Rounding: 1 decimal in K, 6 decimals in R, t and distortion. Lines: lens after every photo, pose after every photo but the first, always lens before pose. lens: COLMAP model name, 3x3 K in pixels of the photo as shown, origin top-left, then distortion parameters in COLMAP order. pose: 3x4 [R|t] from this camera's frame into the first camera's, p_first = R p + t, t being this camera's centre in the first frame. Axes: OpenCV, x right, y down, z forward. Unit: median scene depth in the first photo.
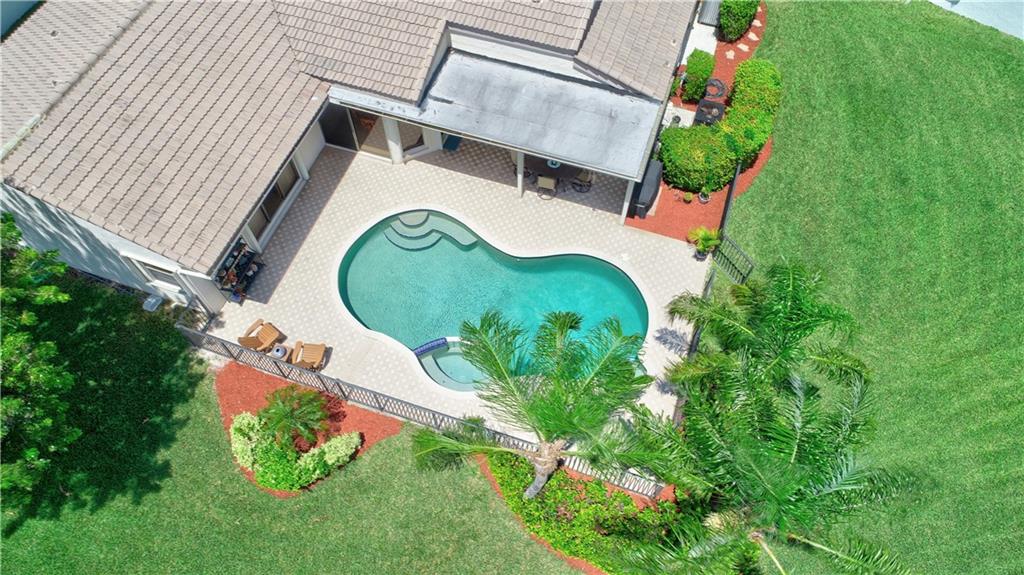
lens RADIAL K [[701.9, 0, 519.6], [0, 701.9, 287.1], [0, 0, 1]] dist [-0.084977, 0.146614]
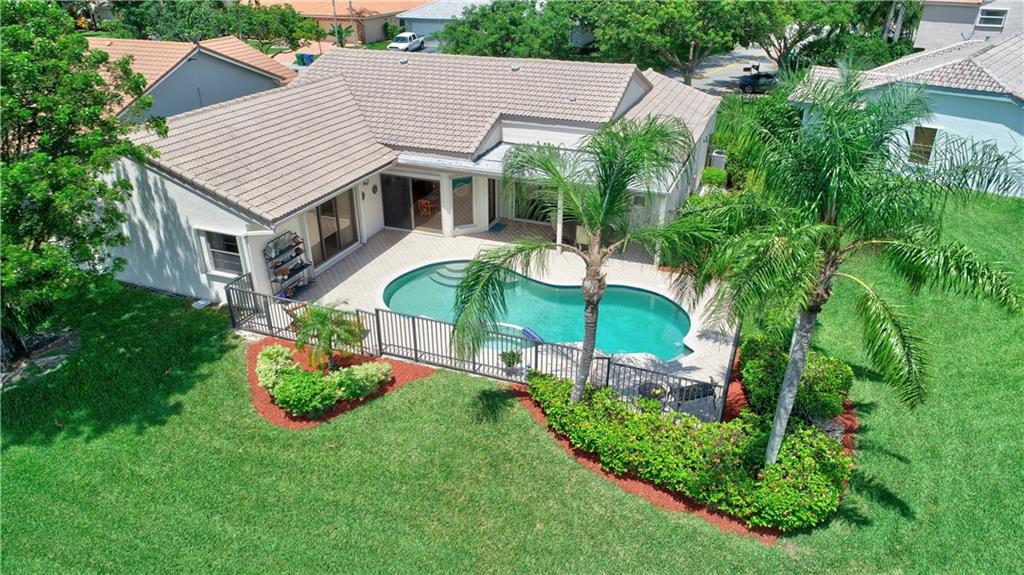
lens RADIAL K [[684.3, 0, 509.4], [0, 684.3, 288.3], [0, 0, 1]] dist [0.000974, 0.000668]
pose [[0.998641, 0.020534, -0.047891, -0.025430], [-0.042988, 0.844096, -0.534466, 0.532066], [0.029450, 0.535799, 0.843832, 0.146284]]
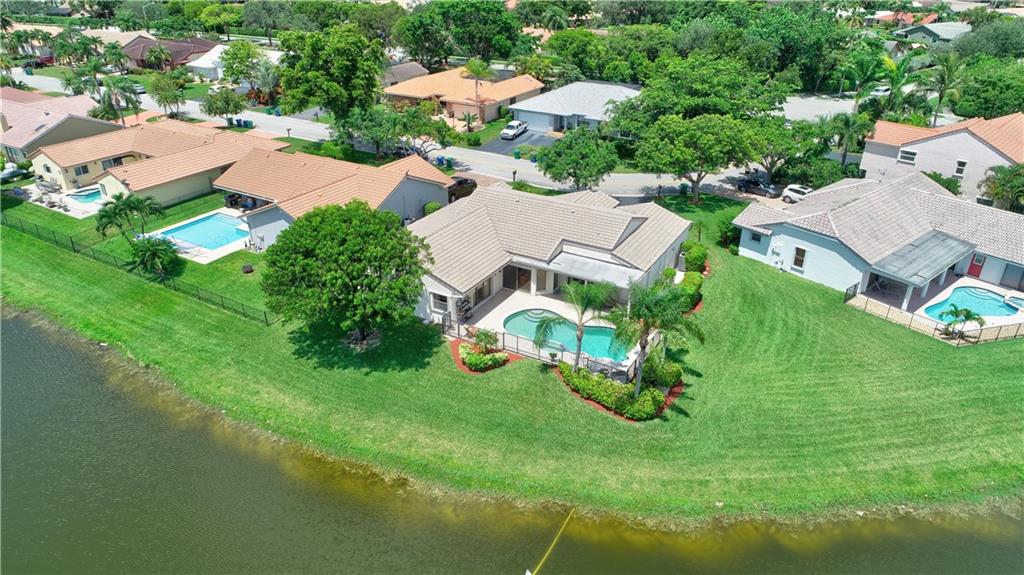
lens RADIAL K [[684.3, 0, 509.4], [0, 684.3, 288.3], [0, 0, 1]] dist [0.000974, 0.000668]
pose [[0.981544, 0.091704, -0.167817, 0.144693], [-0.167177, 0.837584, -0.520101, 1.129648], [0.092866, 0.538557, 0.837456, -1.044278]]
